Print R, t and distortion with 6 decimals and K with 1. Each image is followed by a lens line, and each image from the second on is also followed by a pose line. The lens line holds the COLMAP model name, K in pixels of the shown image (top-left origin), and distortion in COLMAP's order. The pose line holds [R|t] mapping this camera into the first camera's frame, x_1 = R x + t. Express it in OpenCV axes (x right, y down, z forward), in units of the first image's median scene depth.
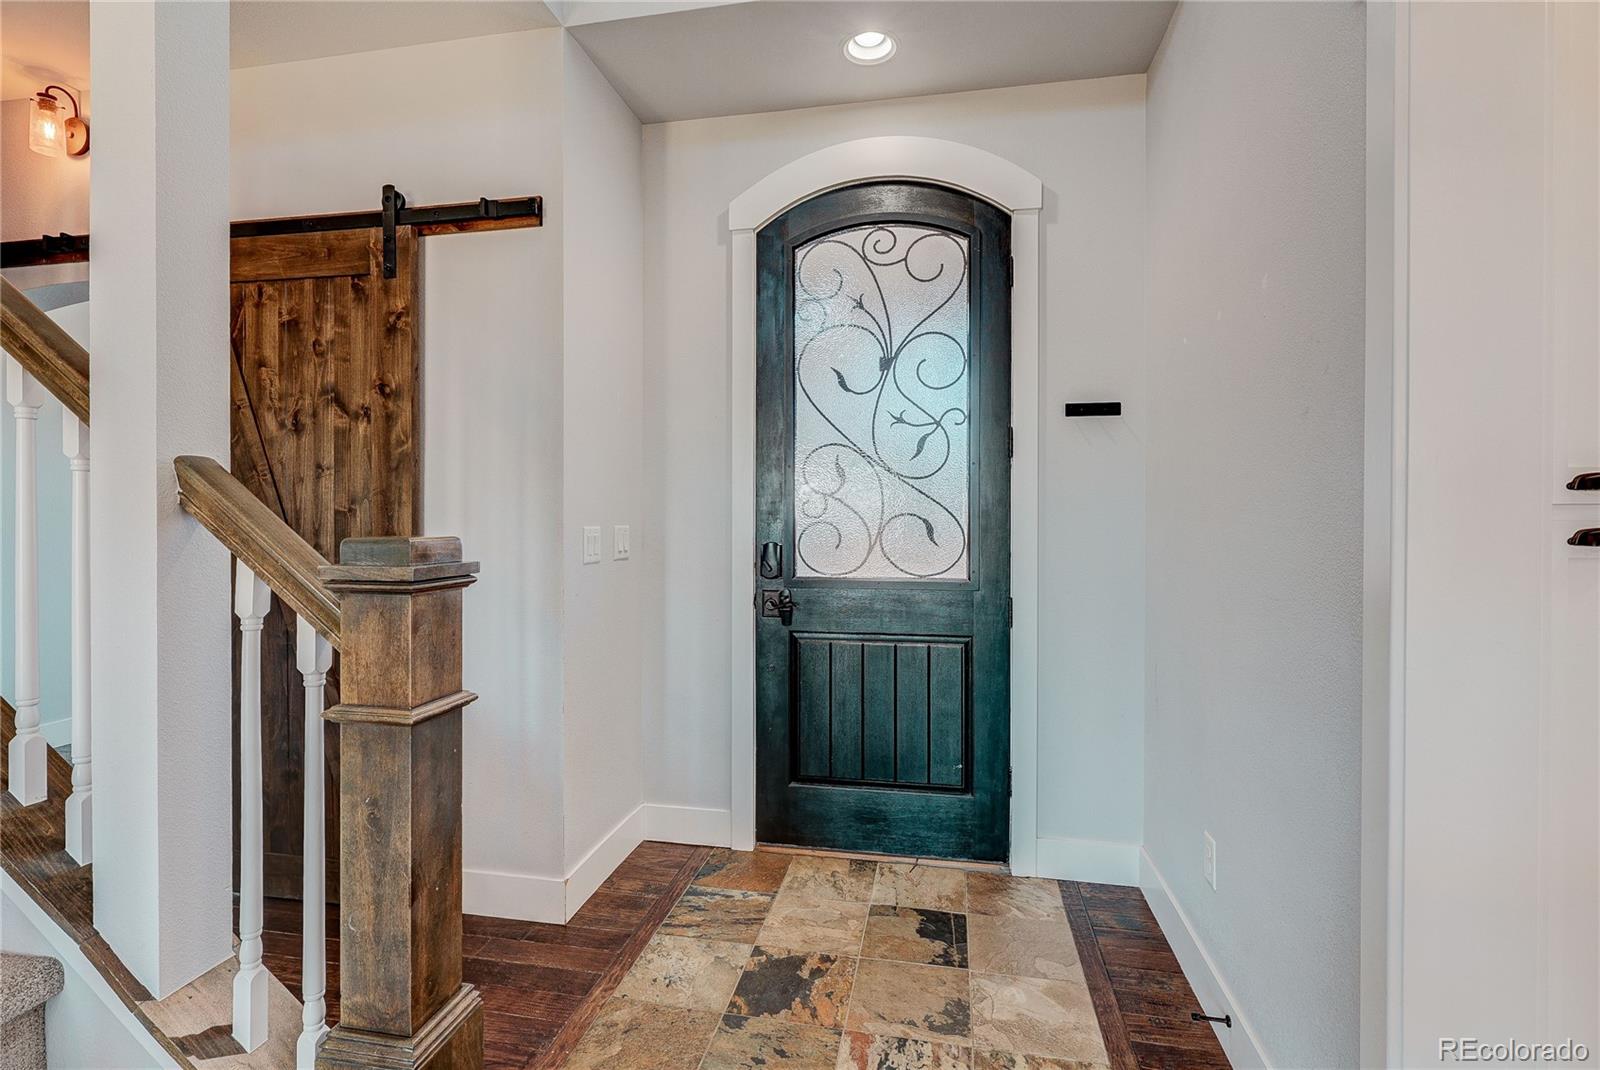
lens RADIAL K [[755.1, 0, 798.6], [0, 755.1, 515.5], [0, 0, 1]] dist [0.000311, 0.000045]
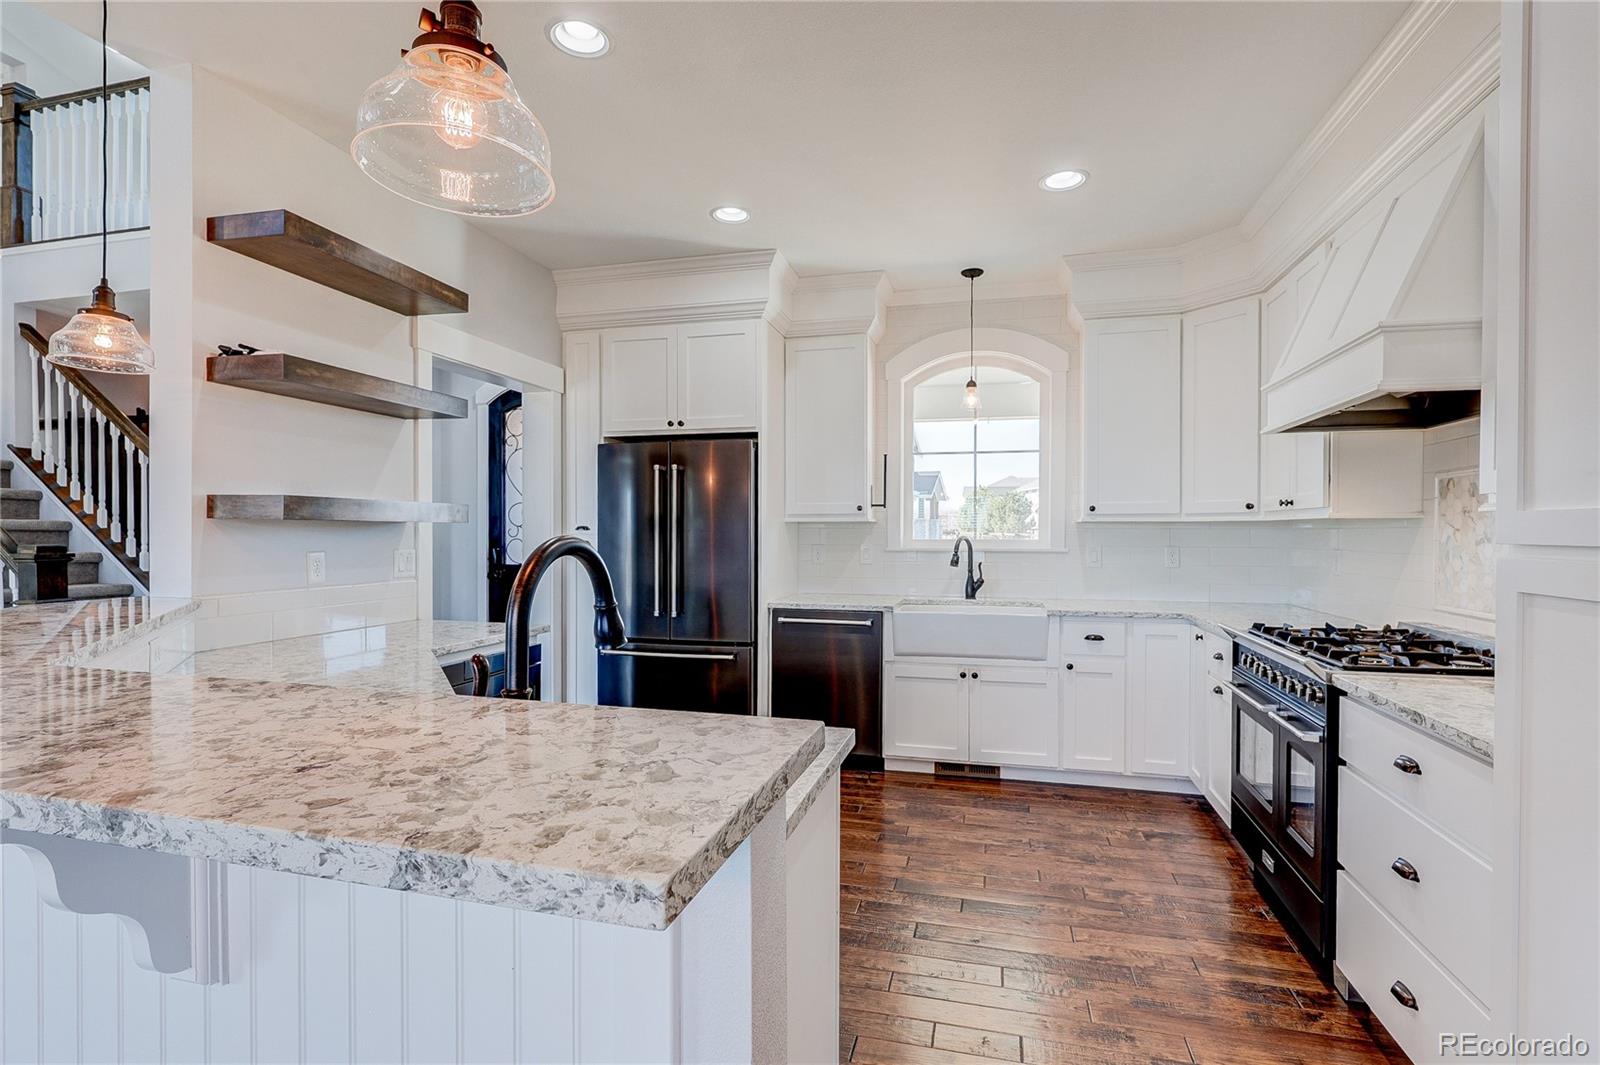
lens RADIAL K [[750.2, 0, 794.4], [0, 750.2, 537.0], [0, 0, 1]] dist [-0.001089, 0.000213]
pose [[0.997581, 0.000839, -0.069511, 0.974555], [-0.000767, 0.999999, 0.001053, -0.000251], [0.069512, -0.000997, 0.997581, -1.084006]]
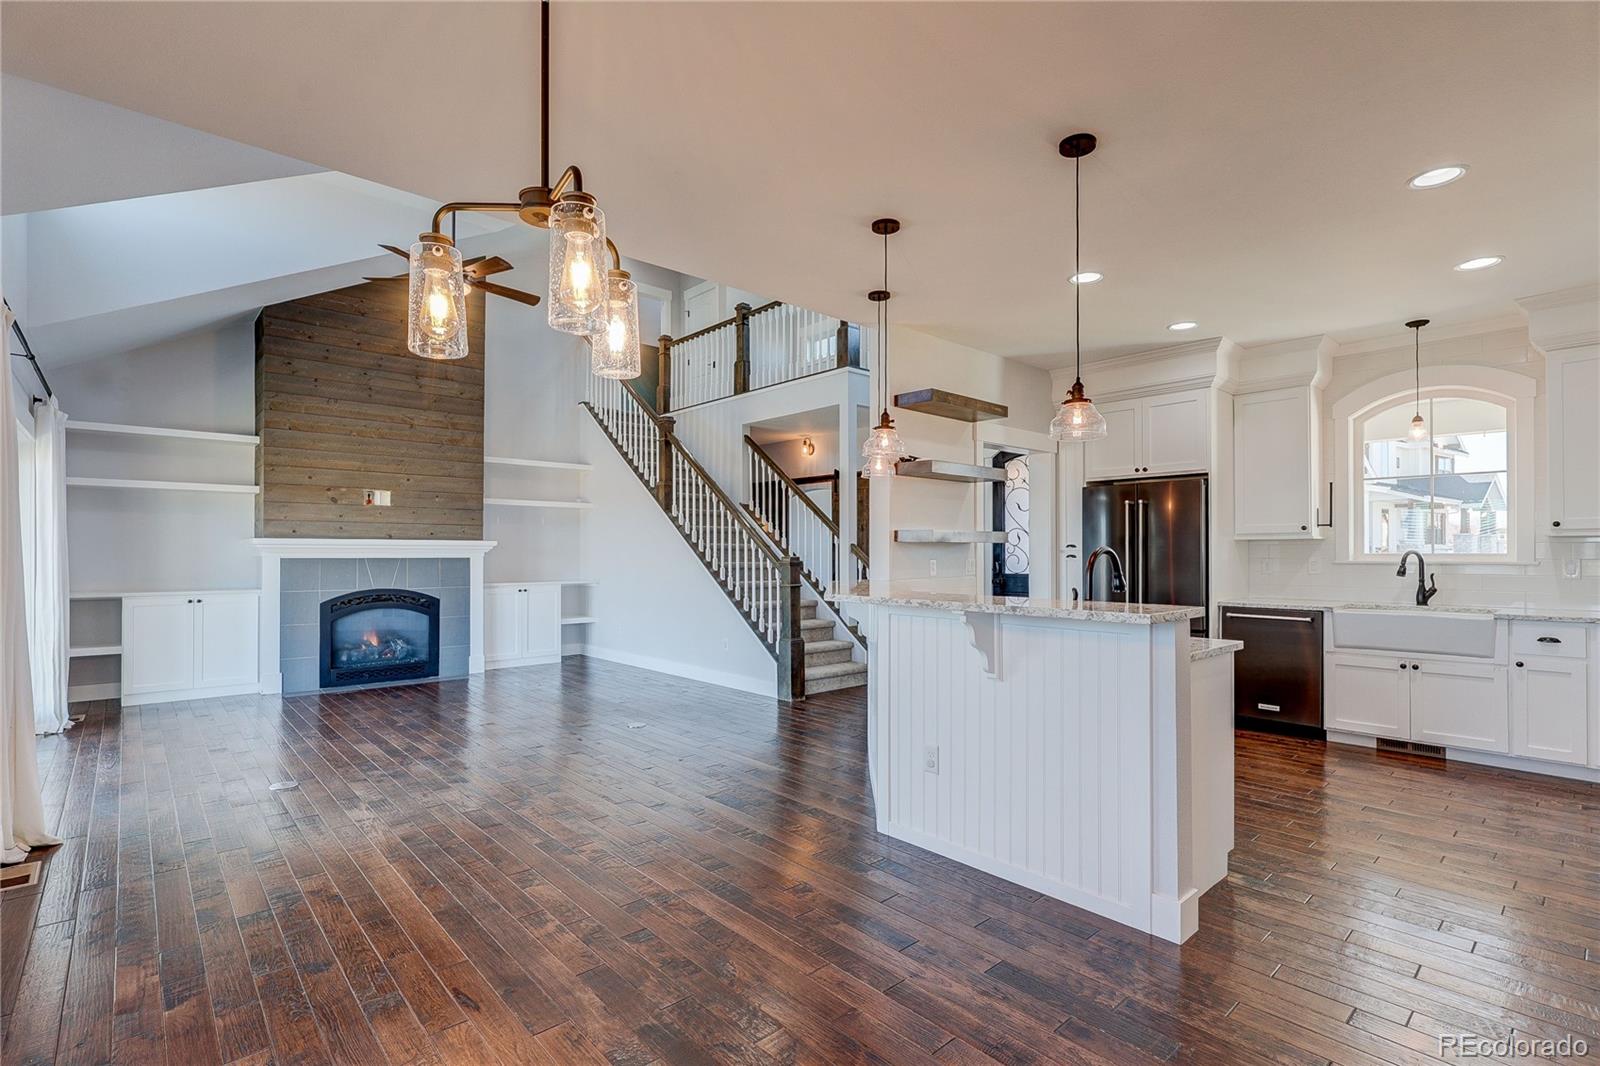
lens RADIAL K [[745.6, 0, 798.5], [0, 745.6, 549.5], [0, 0, 1]] dist [-0.003470, -0.000690]
pose [[0.796509, -0.005388, -0.604602, 1.124037], [-0.000184, 0.999958, -0.009153, 0.013978], [0.604626, 0.007402, 0.796475, -1.819580]]
